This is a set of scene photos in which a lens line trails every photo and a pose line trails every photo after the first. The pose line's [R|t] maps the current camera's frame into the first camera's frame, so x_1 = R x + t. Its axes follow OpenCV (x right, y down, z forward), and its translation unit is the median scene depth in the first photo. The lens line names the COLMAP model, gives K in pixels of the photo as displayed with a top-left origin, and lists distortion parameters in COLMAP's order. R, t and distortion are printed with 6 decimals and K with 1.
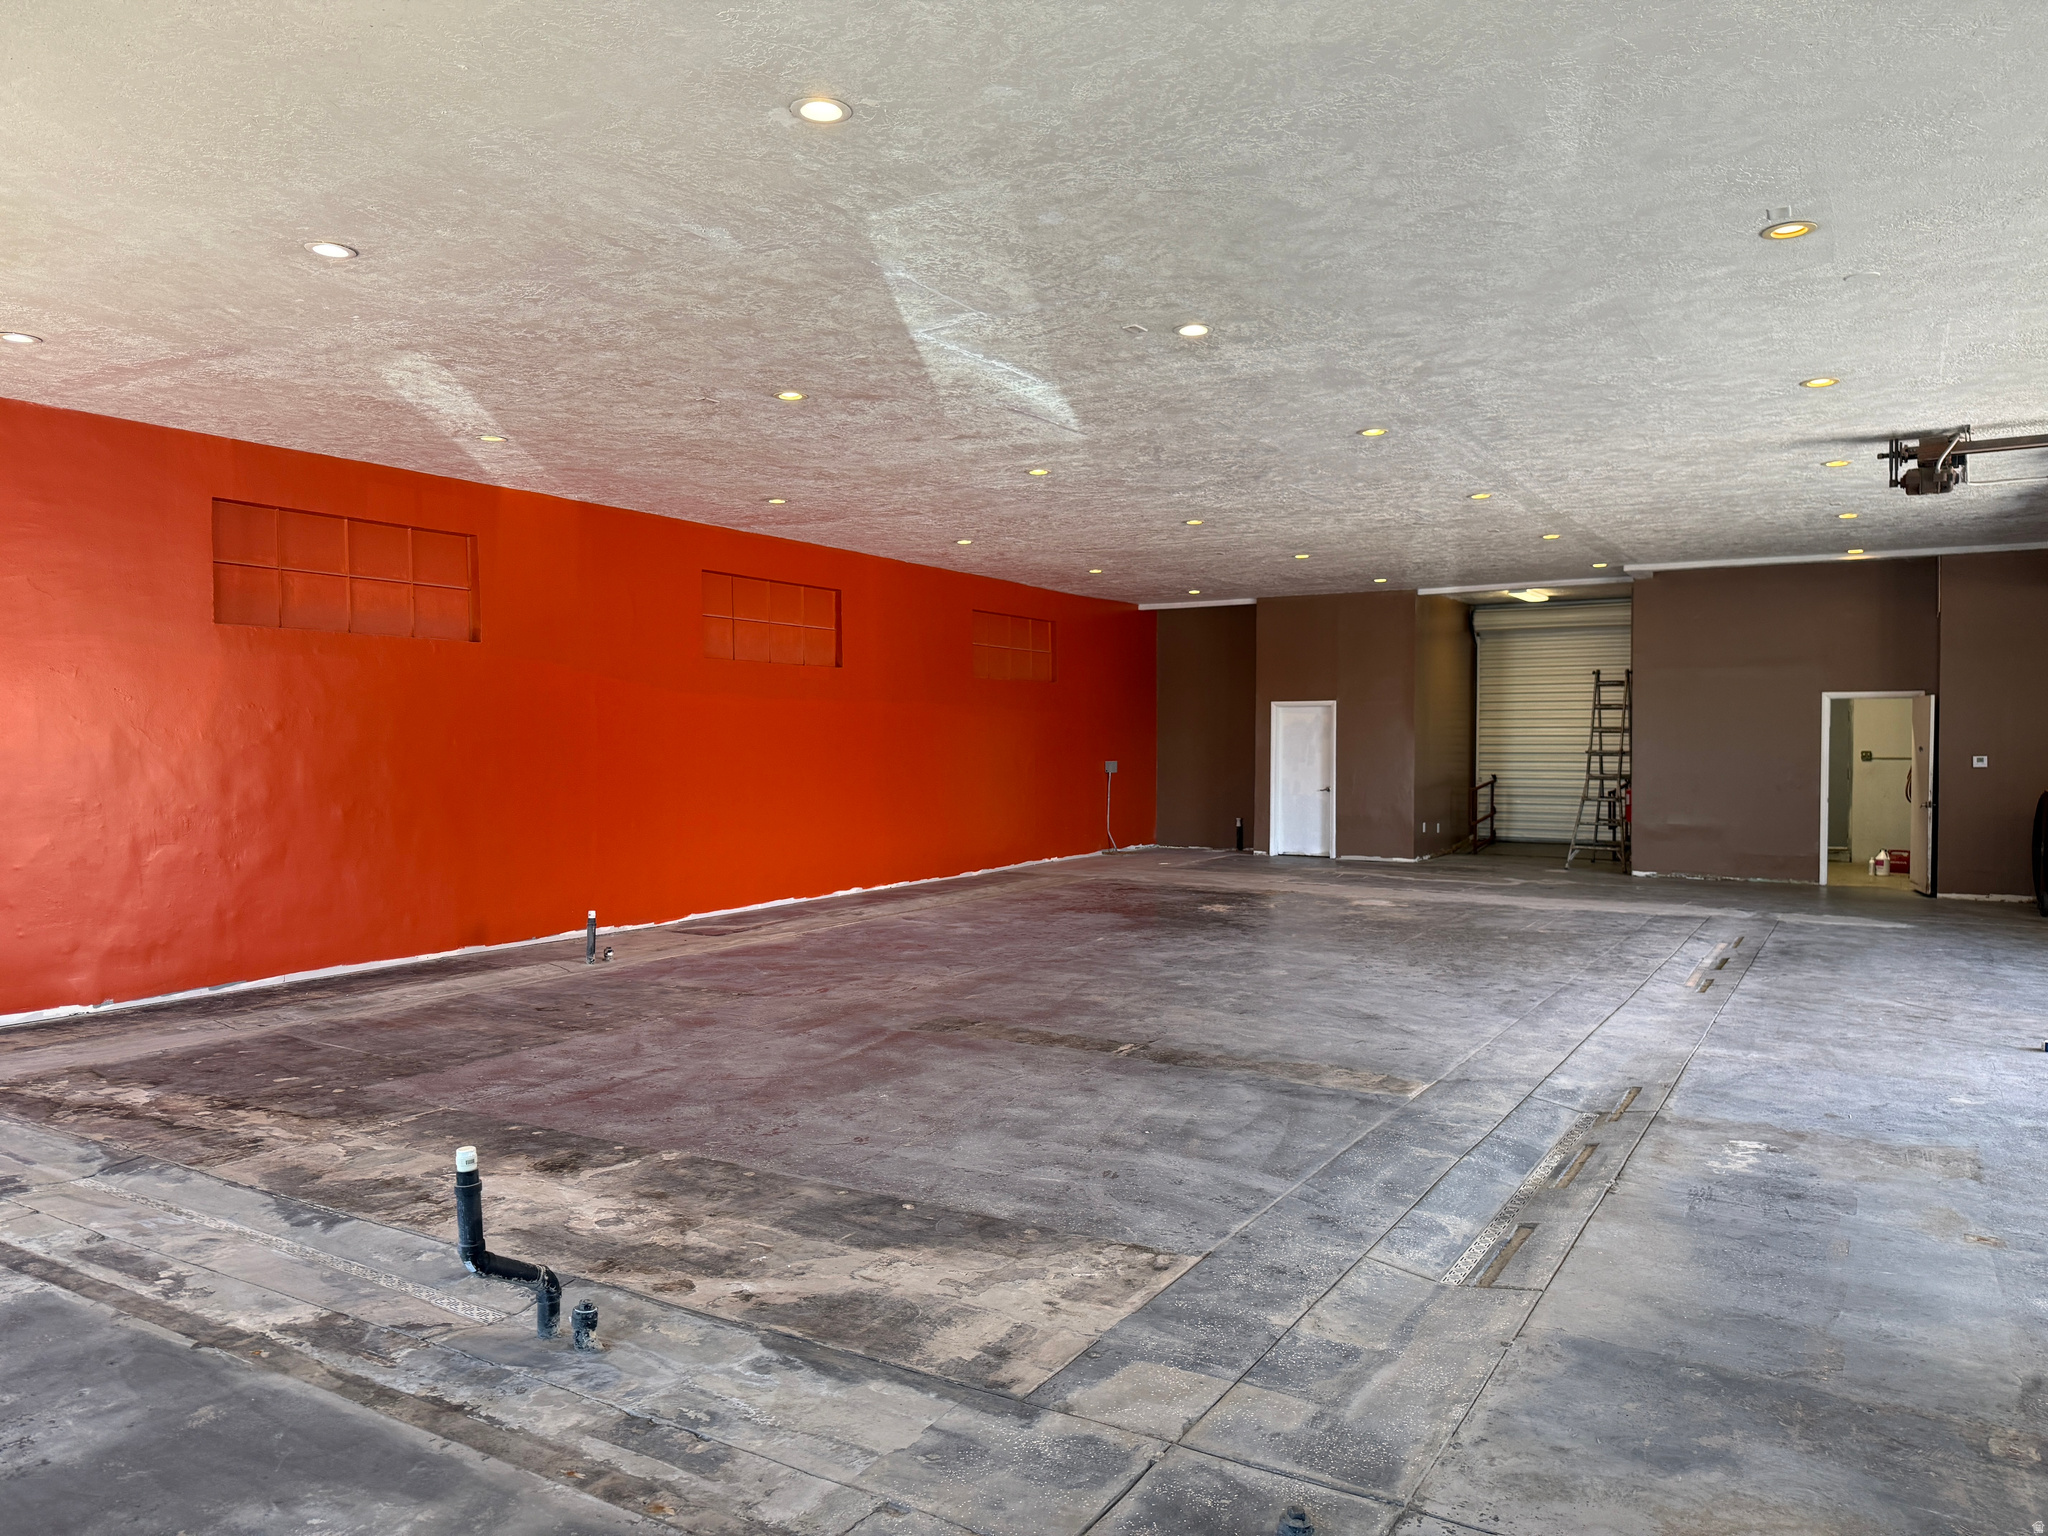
lens RADIAL K [[1432.0, 0, 1013.0], [0, 1432.0, 774.8], [0, 0, 1]] dist [0.049968, -0.062634]
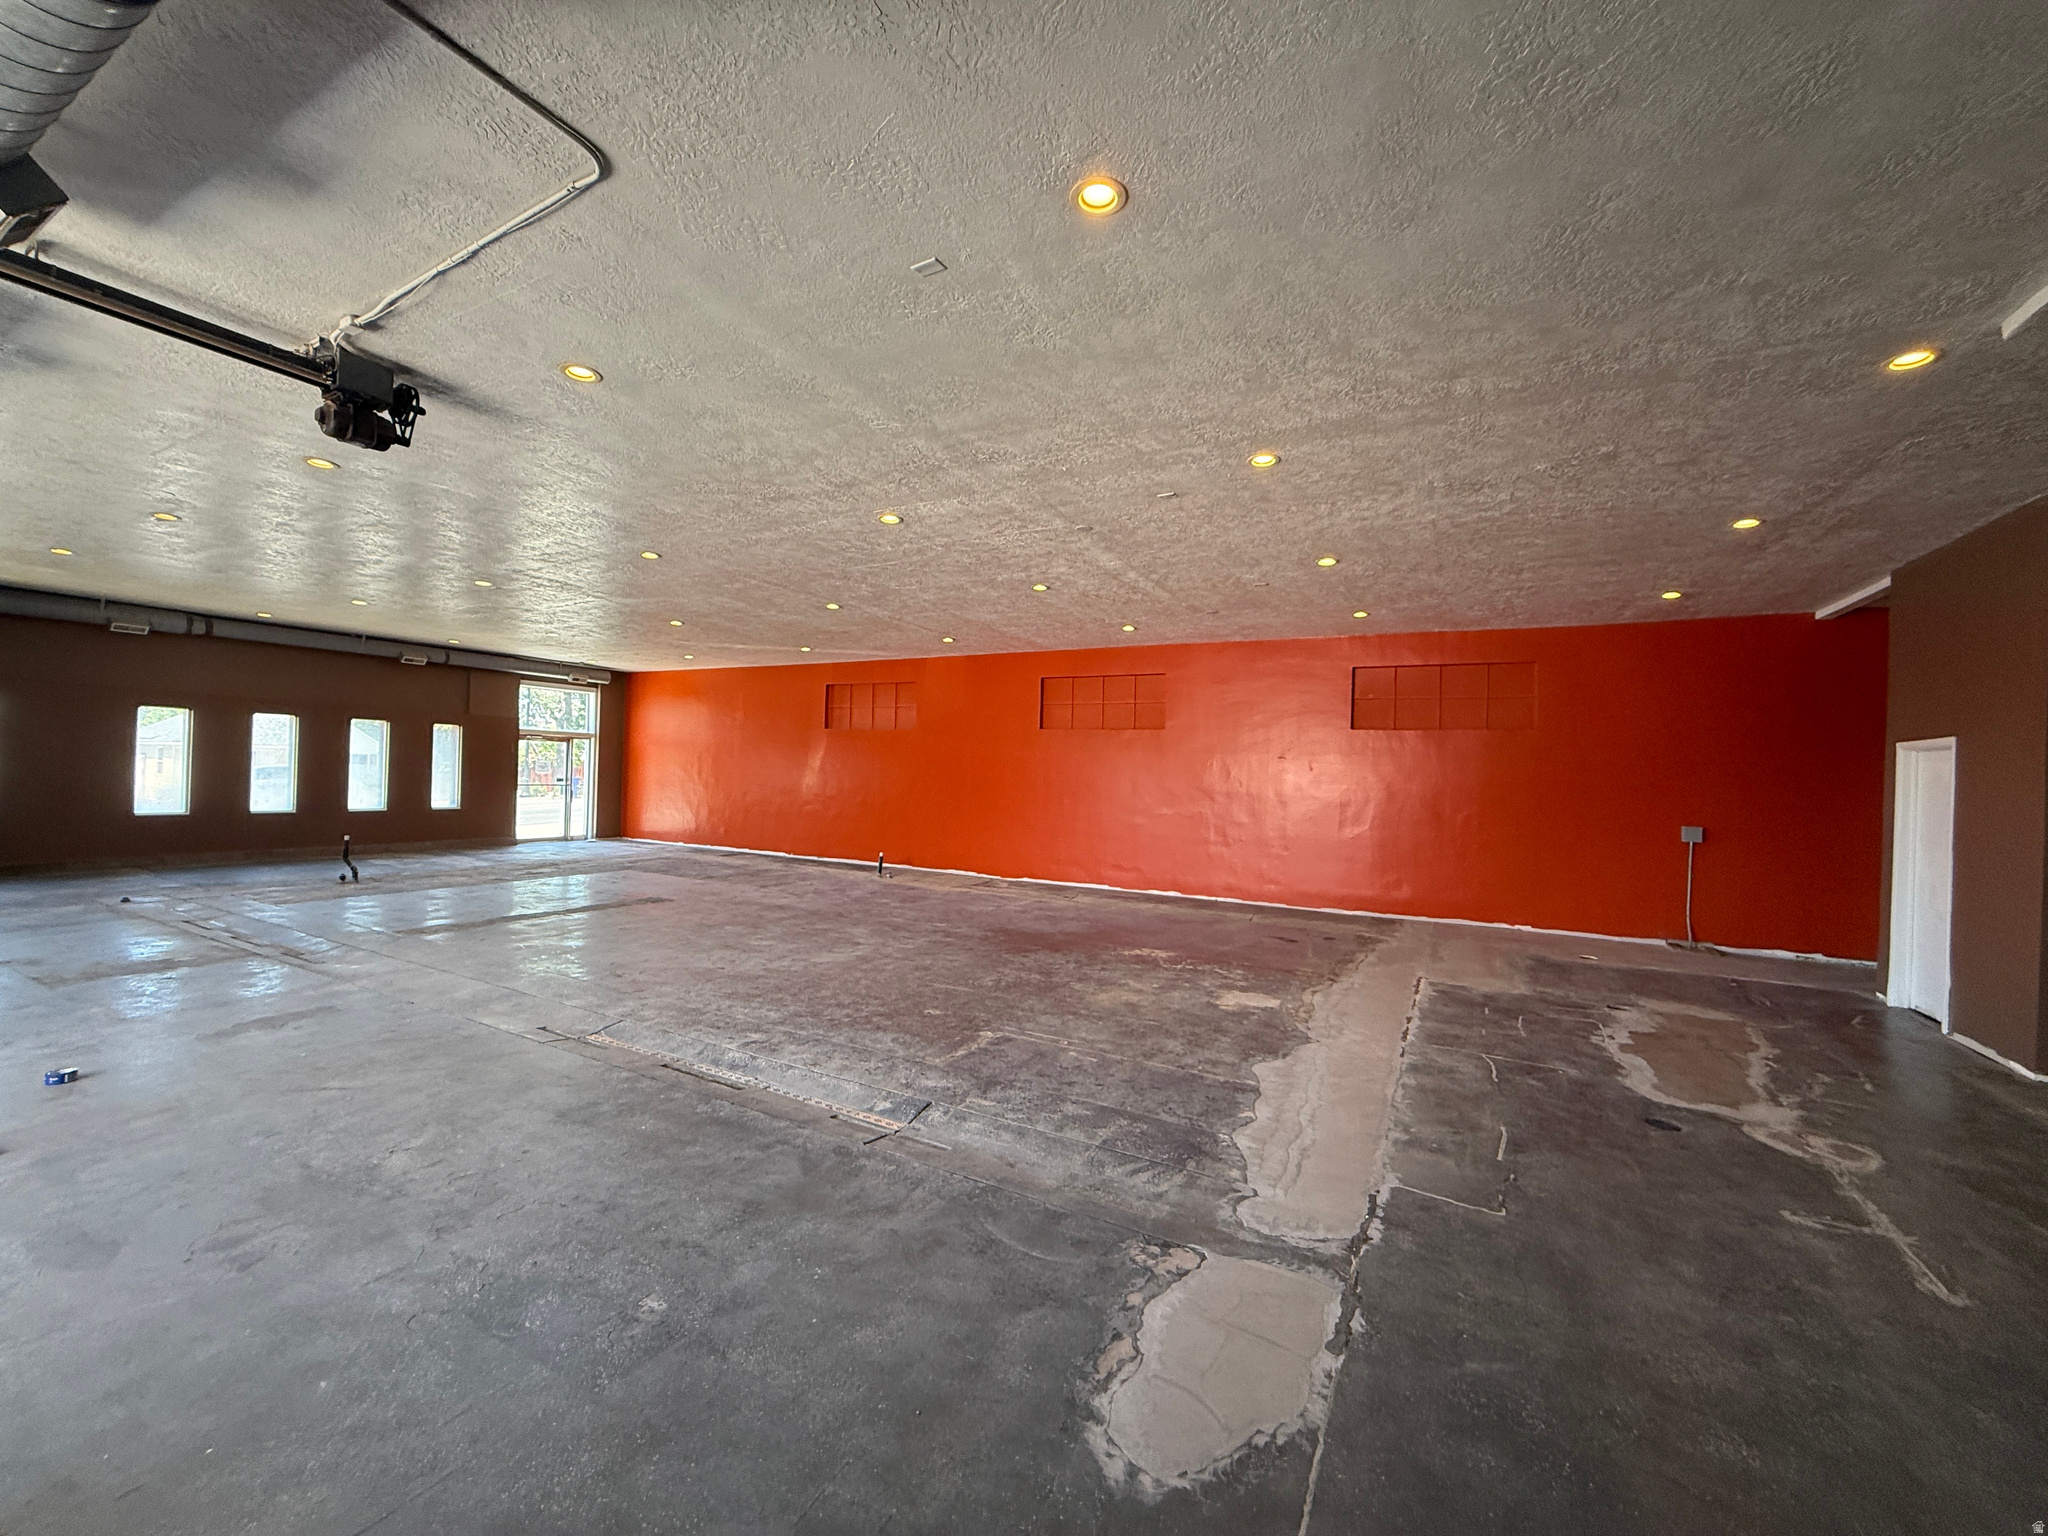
lens RADIAL K [[816.1, 0, 1020.7], [0, 816.1, 768.8], [0, 0, 1]] dist [0.000076, -0.000054]
pose [[0.042621, -0.004227, -0.999082, 1.529446], [-0.056161, 0.998400, -0.006620, -0.054375], [0.997512, 0.056391, 0.042316, 1.899909]]
